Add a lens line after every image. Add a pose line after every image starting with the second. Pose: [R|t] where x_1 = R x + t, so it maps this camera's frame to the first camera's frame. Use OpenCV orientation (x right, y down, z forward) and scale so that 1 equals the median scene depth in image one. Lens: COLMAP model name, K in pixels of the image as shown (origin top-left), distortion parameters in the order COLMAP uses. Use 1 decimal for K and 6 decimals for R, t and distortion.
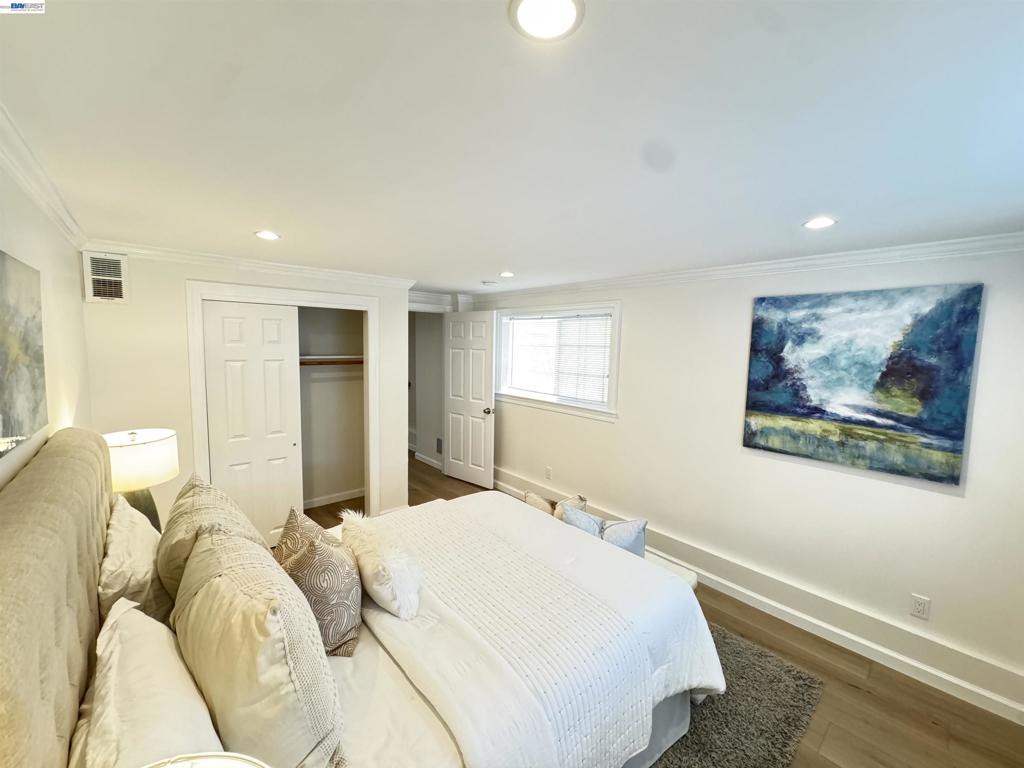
lens RADIAL K [[406.9, 0, 512.0], [0, 406.9, 384.0], [0, 0, 1]] dist [-0.000280, -0.000026]
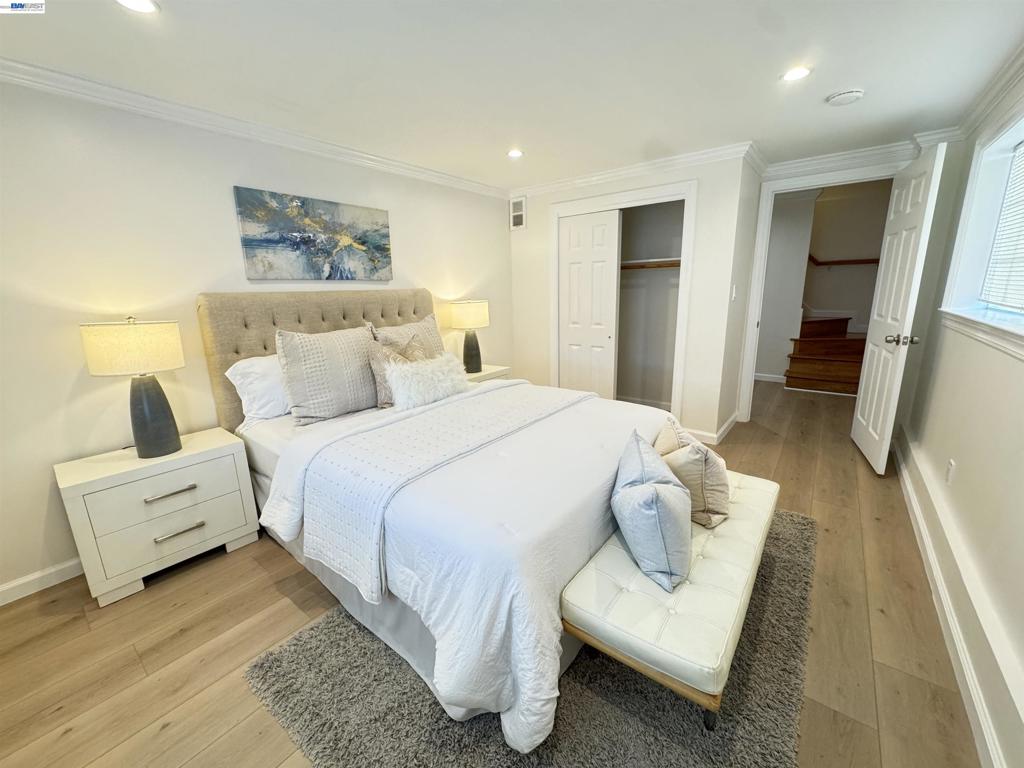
lens RADIAL K [[406.9, 0, 512.0], [0, 406.9, 384.0], [0, 0, 1]] dist [-0.000280, -0.000026]
pose [[0.192190, 0.203172, -0.960096, 0.708455], [-0.067478, 0.978755, 0.193613, 0.095311], [0.979035, 0.027575, 0.201816, 0.655657]]
